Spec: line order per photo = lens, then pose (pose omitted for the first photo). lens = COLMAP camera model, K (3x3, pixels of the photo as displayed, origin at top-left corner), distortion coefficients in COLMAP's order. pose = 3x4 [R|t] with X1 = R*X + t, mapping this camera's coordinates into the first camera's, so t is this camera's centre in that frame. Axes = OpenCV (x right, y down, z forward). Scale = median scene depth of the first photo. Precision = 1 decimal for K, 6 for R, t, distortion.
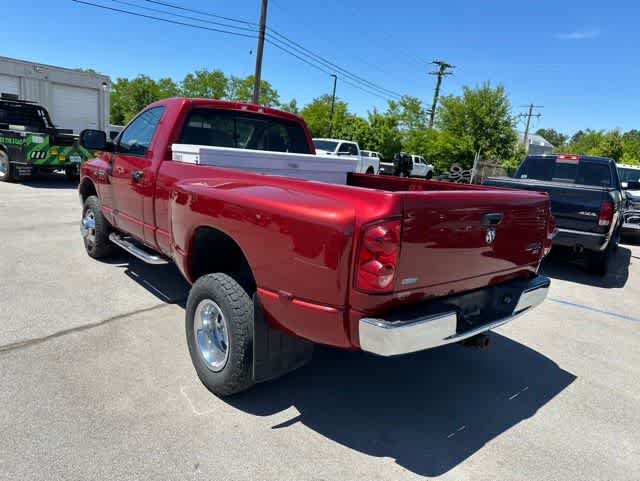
lens RADIAL K [[459.2, 0, 316.3], [0, 459.2, 244.9], [0, 0, 1]] dist [0.026311, -0.034045]
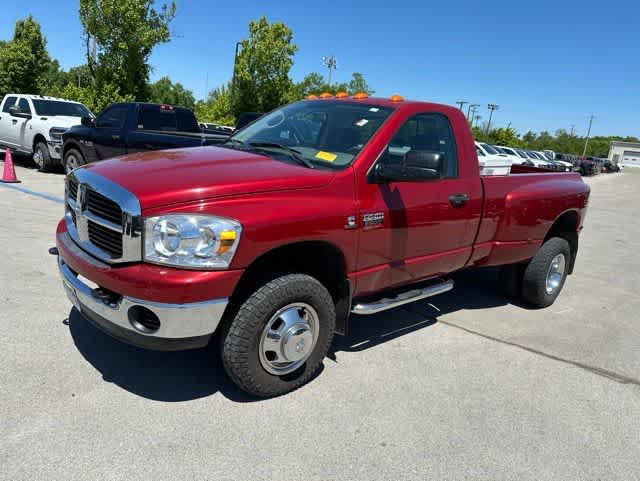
lens RADIAL K [[459.2, 0, 319.5], [0, 459.2, 240.0], [0, 0, 1]] dist [0.026311, -0.034045]
pose [[-0.022399, -0.316015, 0.948490, -1.027940], [0.114858, 0.941632, 0.316443, -0.321282], [-0.993129, 0.116029, 0.015205, 1.055042]]
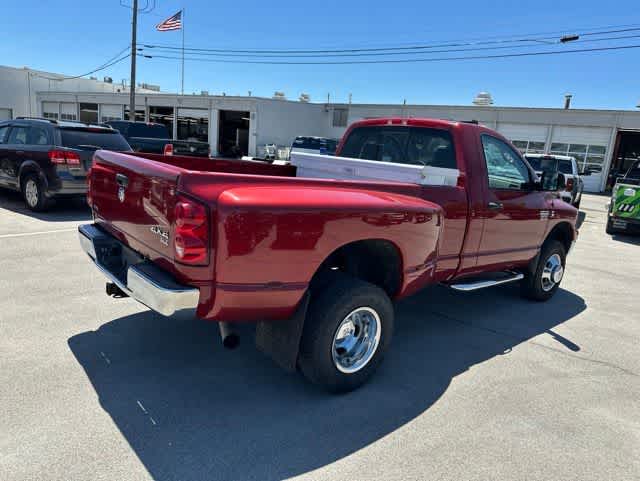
lens RADIAL K [[459.2, 0, 317.8], [0, 459.2, 241.5], [0, 0, 1]] dist [0.026311, -0.034045]
pose [[-0.016874, 0.117829, -0.992891, 0.800372], [-0.297053, 0.947604, 0.117503, -0.099732], [0.954712, 0.296924, 0.019011, 0.784533]]
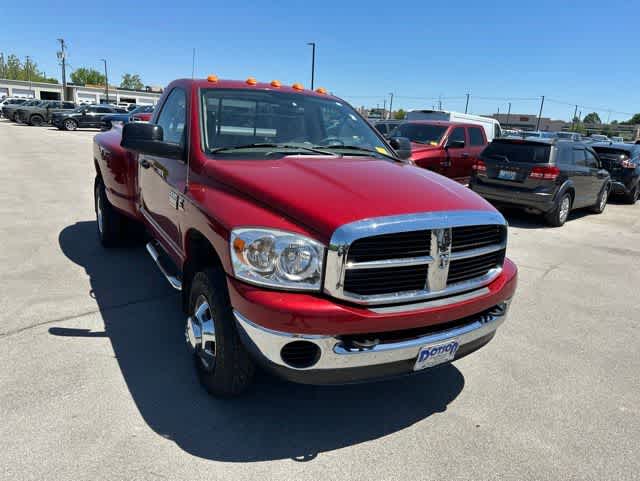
lens RADIAL K [[459.2, 0, 313.5], [0, 459.2, 238.5], [0, 0, 1]] dist [0.026311, -0.034045]
pose [[-0.965982, -0.201304, 0.162343, -0.461623], [-0.107049, 0.882703, 0.457576, -0.425670], [-0.235413, 0.424631, -0.874225, 1.745848]]
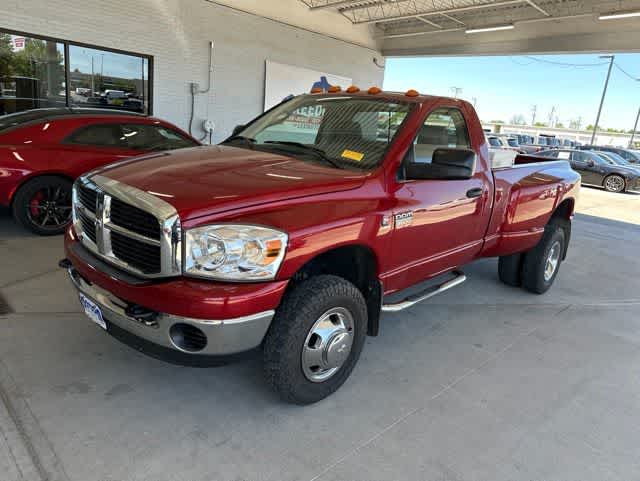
lens RADIAL K [[459.2, 0, 323.4], [0, 459.2, 240.6], [0, 0, 1]] dist [0.026311, -0.034045]
pose [[-0.114680, -0.343101, 0.932272, -1.001167], [0.117728, 0.927156, 0.355700, -0.345070], [-0.986402, 0.150546, -0.065933, 1.134453]]
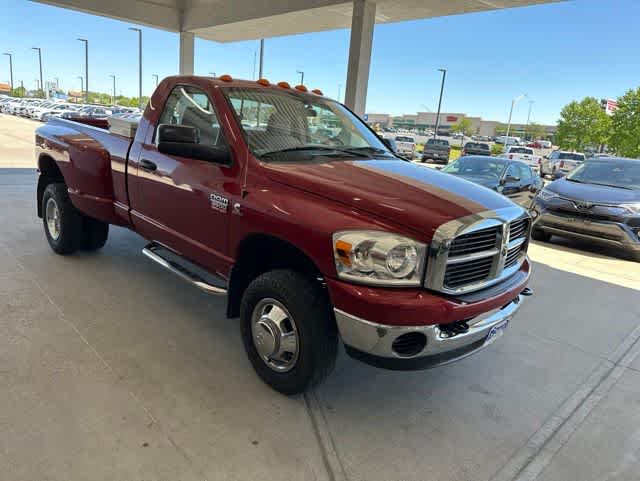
lens RADIAL K [[459.2, 0, 313.9], [0, 459.2, 235.8], [0, 0, 1]] dist [0.026311, -0.034045]
pose [[-0.983615, -0.155397, -0.091401, -0.250153], [-0.179824, 0.881864, 0.435867, -0.419341], [0.012871, 0.445161, -0.895358, 1.790859]]
